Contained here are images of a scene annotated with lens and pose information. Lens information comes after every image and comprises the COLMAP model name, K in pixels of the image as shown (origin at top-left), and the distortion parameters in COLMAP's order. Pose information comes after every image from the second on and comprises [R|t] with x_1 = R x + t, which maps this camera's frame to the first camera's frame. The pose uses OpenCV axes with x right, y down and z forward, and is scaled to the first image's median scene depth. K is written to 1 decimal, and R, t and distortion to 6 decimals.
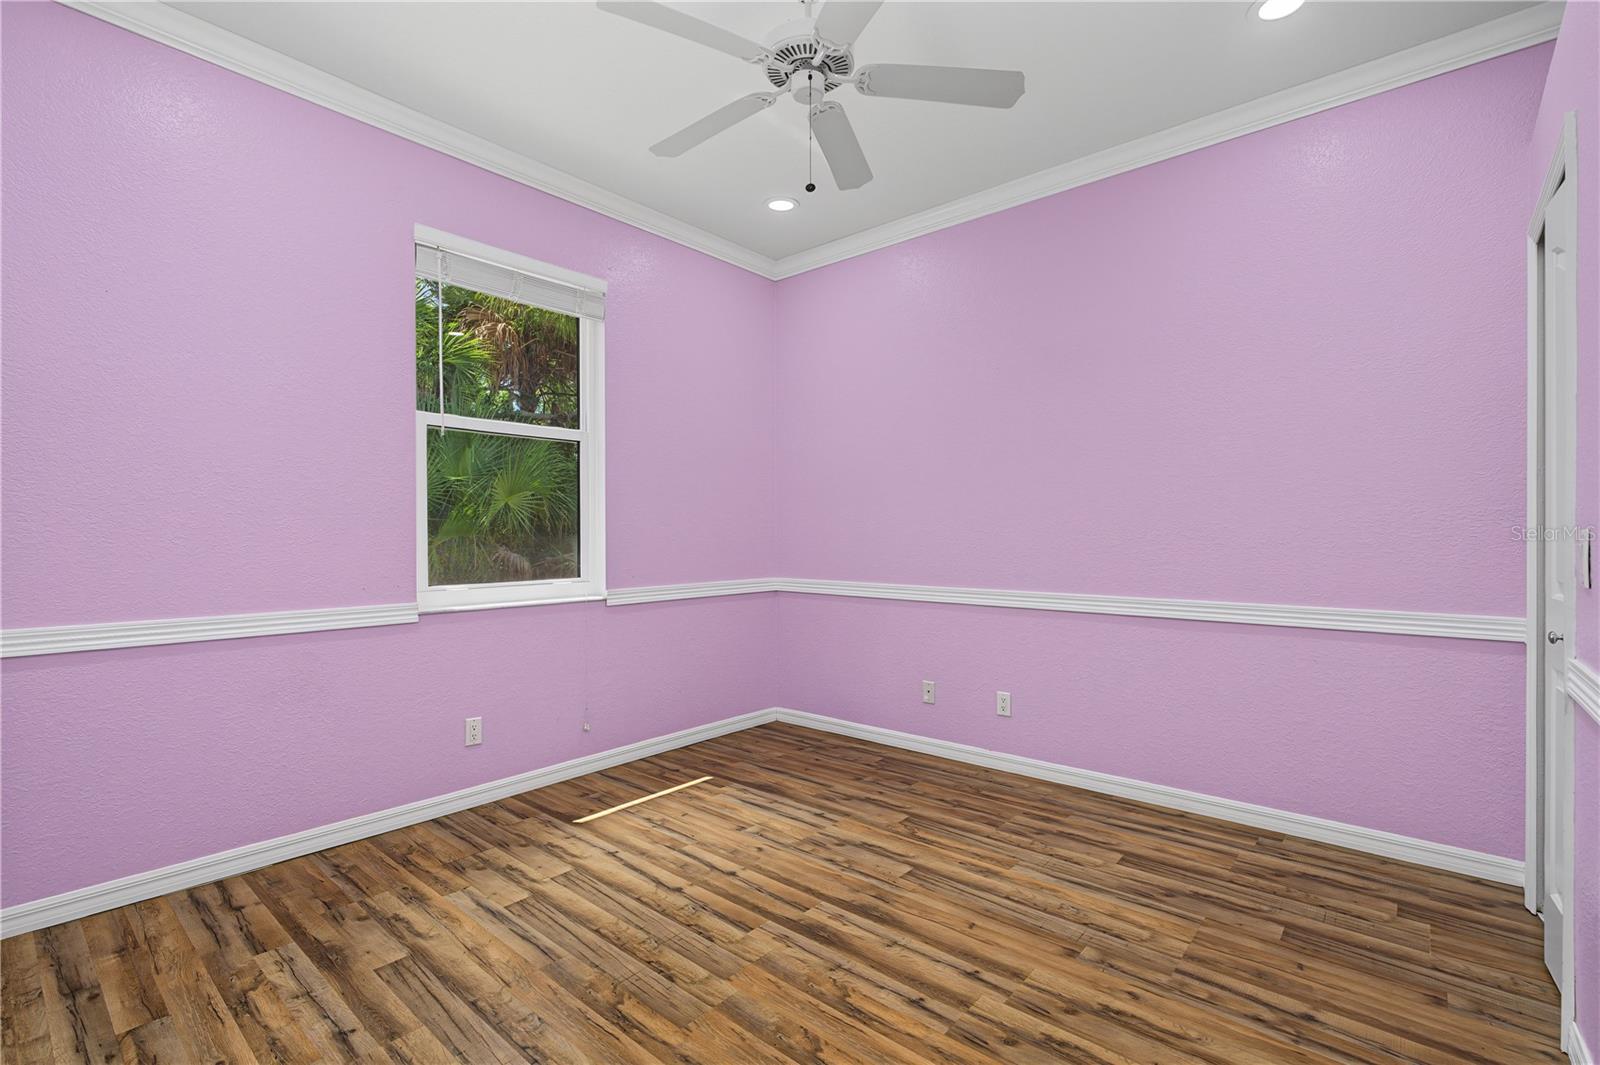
lens RADIAL K [[726.9, 0, 801.9], [0, 726.9, 540.1], [0, 0, 1]] dist [-0.007786, 0.002335]
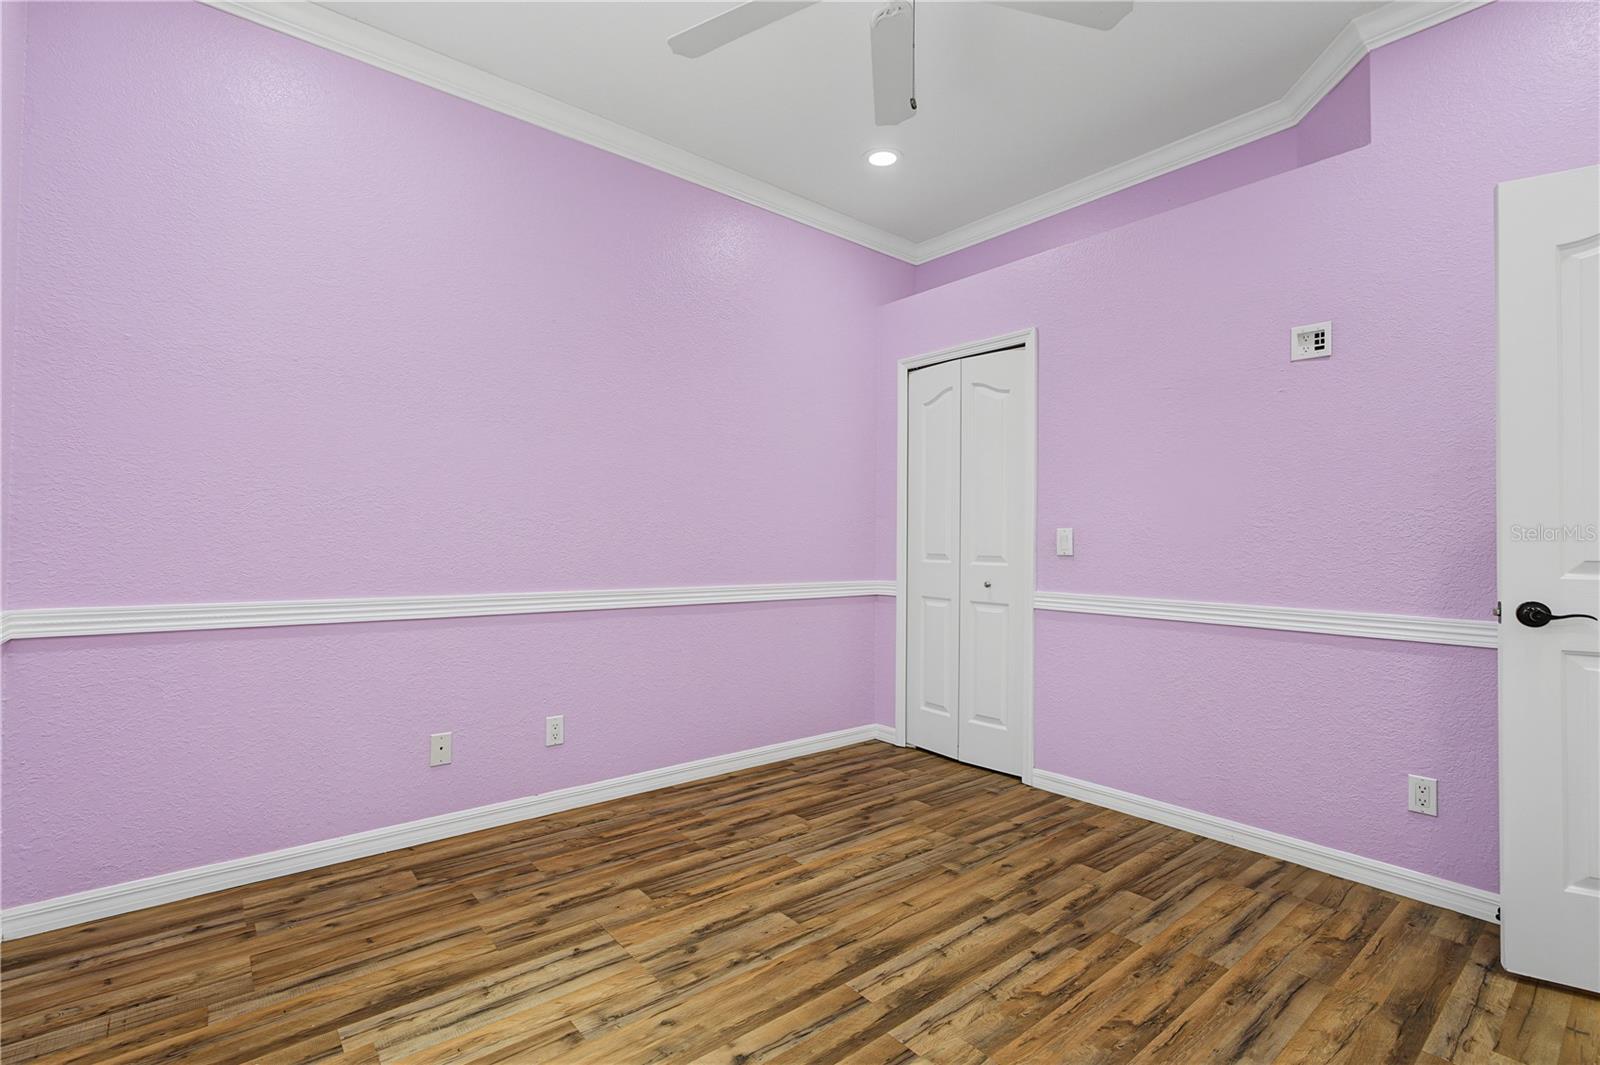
lens RADIAL K [[726.9, 0, 798.1], [0, 726.9, 535.1], [0, 0, 1]] dist [-0.007786, 0.002335]
pose [[0.167075, 0.013457, 0.985852, -0.651654], [-0.004226, 0.999907, -0.012933, 0.016019], [-0.985935, -0.002005, 0.167116, 0.782143]]
